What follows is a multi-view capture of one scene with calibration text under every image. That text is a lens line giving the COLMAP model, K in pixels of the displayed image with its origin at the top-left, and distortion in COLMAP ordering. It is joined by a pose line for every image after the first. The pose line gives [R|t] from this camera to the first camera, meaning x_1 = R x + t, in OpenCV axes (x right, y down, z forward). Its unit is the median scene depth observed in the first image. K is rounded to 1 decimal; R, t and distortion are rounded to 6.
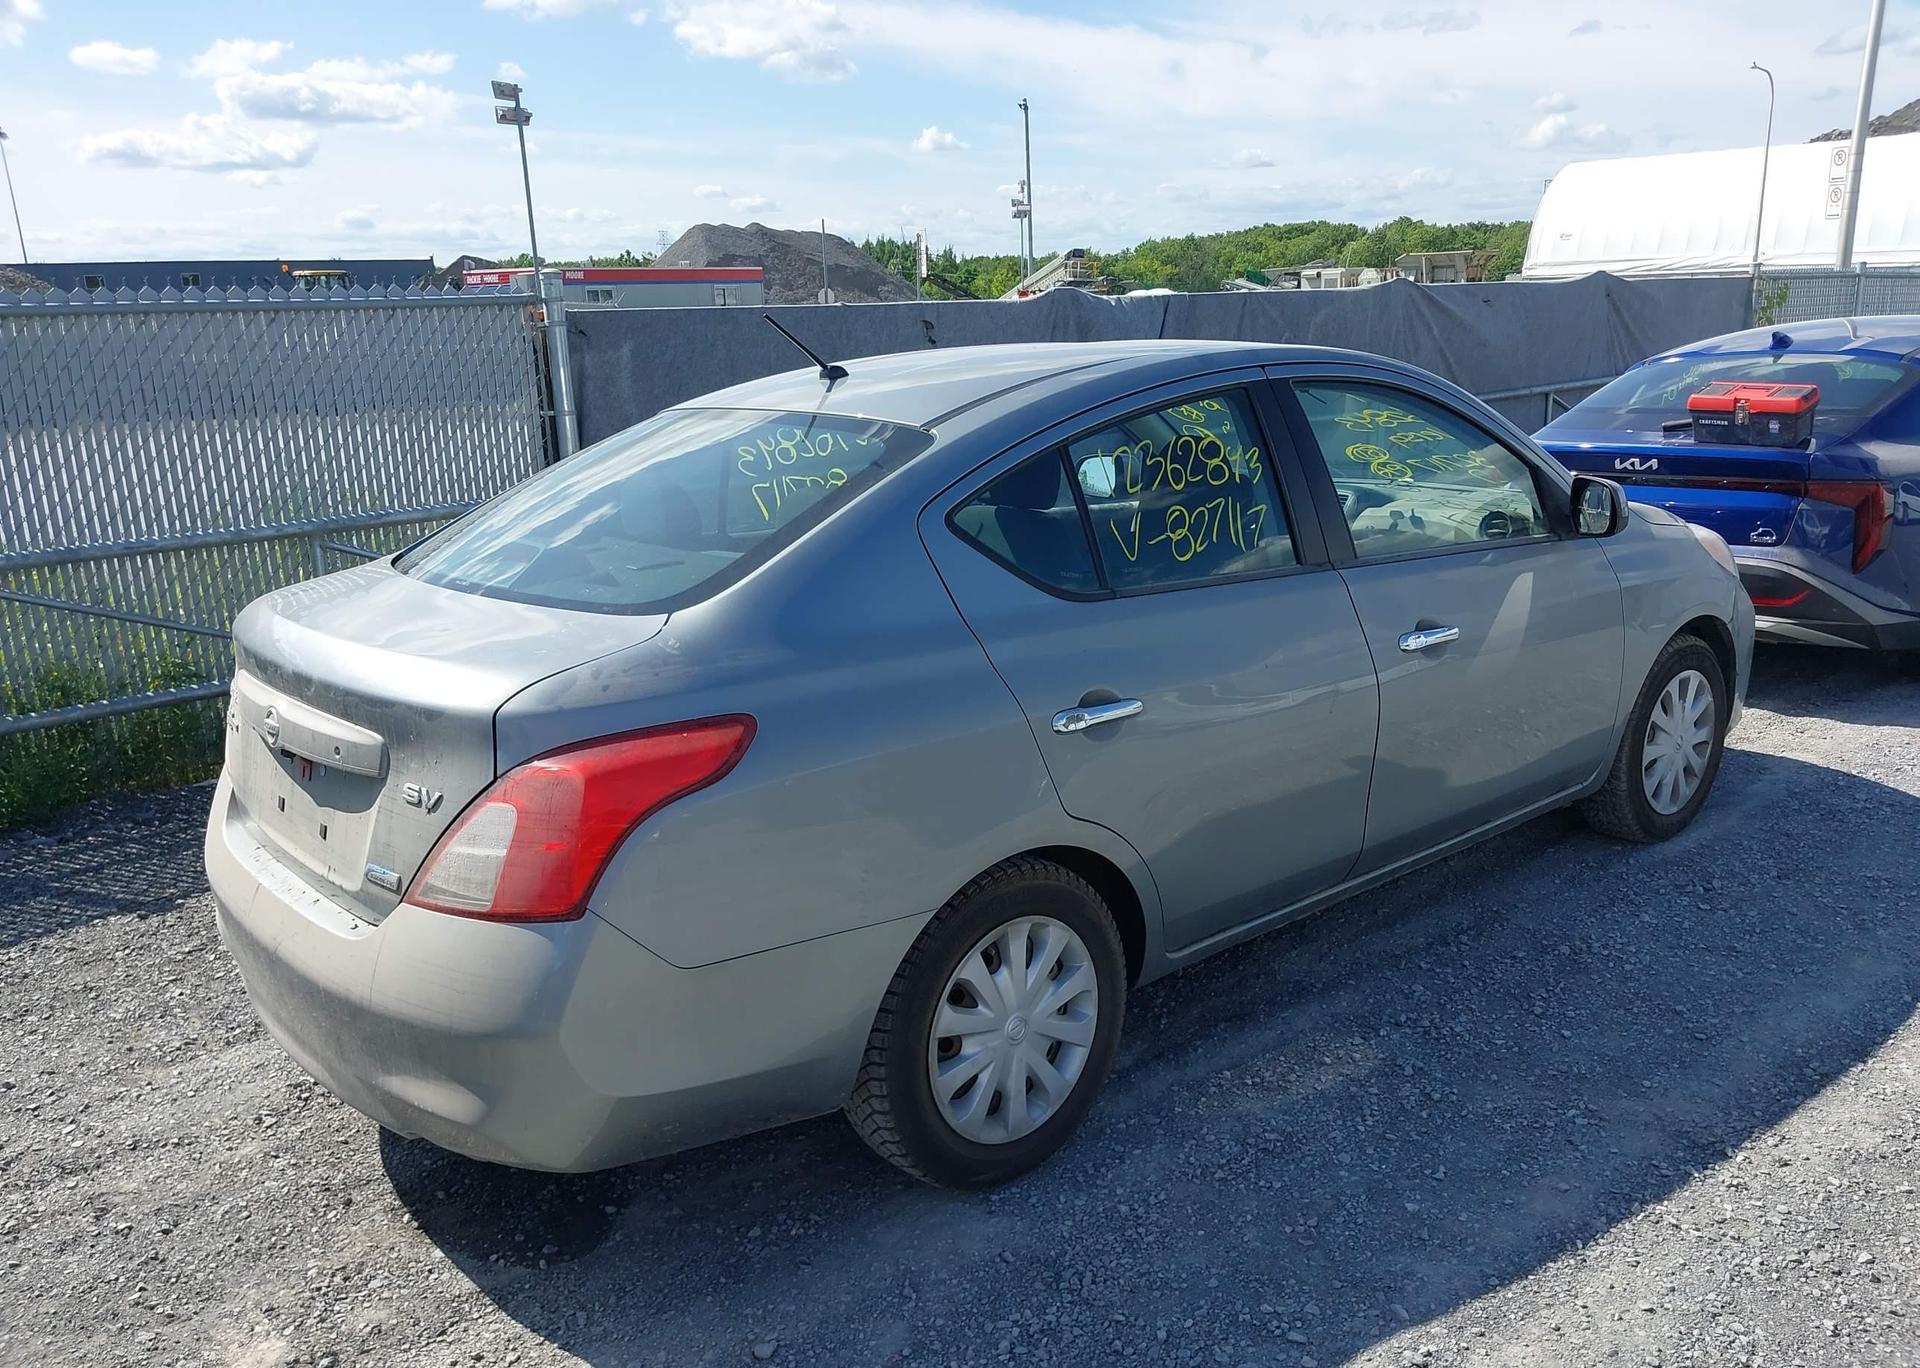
lens RADIAL K [[1553.8, 0, 976.4], [0, 1553.8, 685.5], [0, 0, 1]] dist [0.032294, -0.052750]
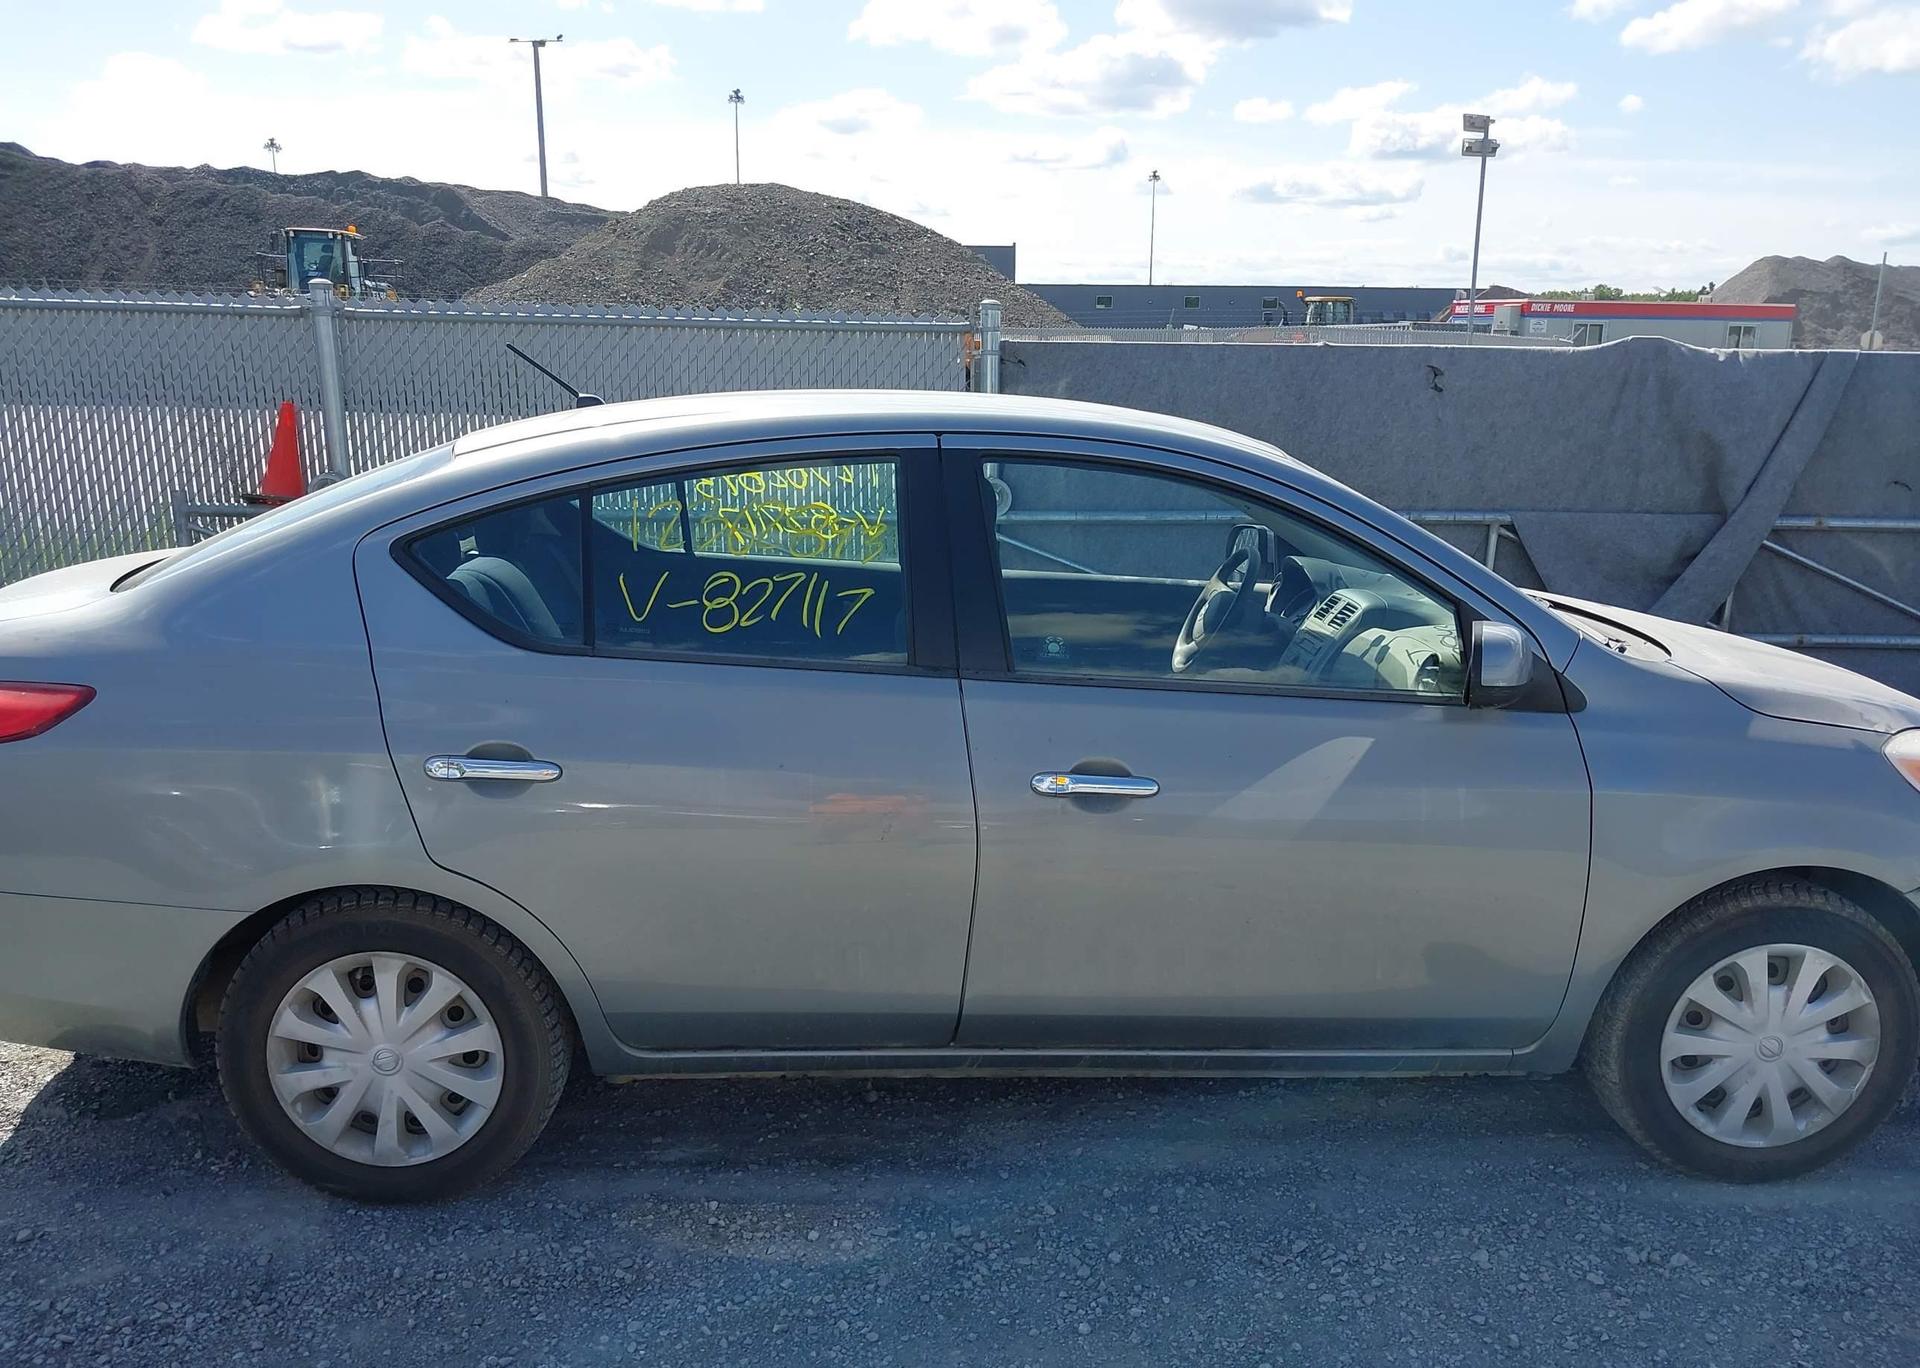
lens RADIAL K [[1518.0, 0, 970.3], [0, 1518.0, 693.2], [0, 0, 1]] dist [0.053016, -0.061145]
pose [[0.786170, 0.179466, -0.591379, 0.434883], [-0.184494, 0.981427, 0.052571, -0.066758], [0.589830, 0.067776, 0.804678, 0.207710]]
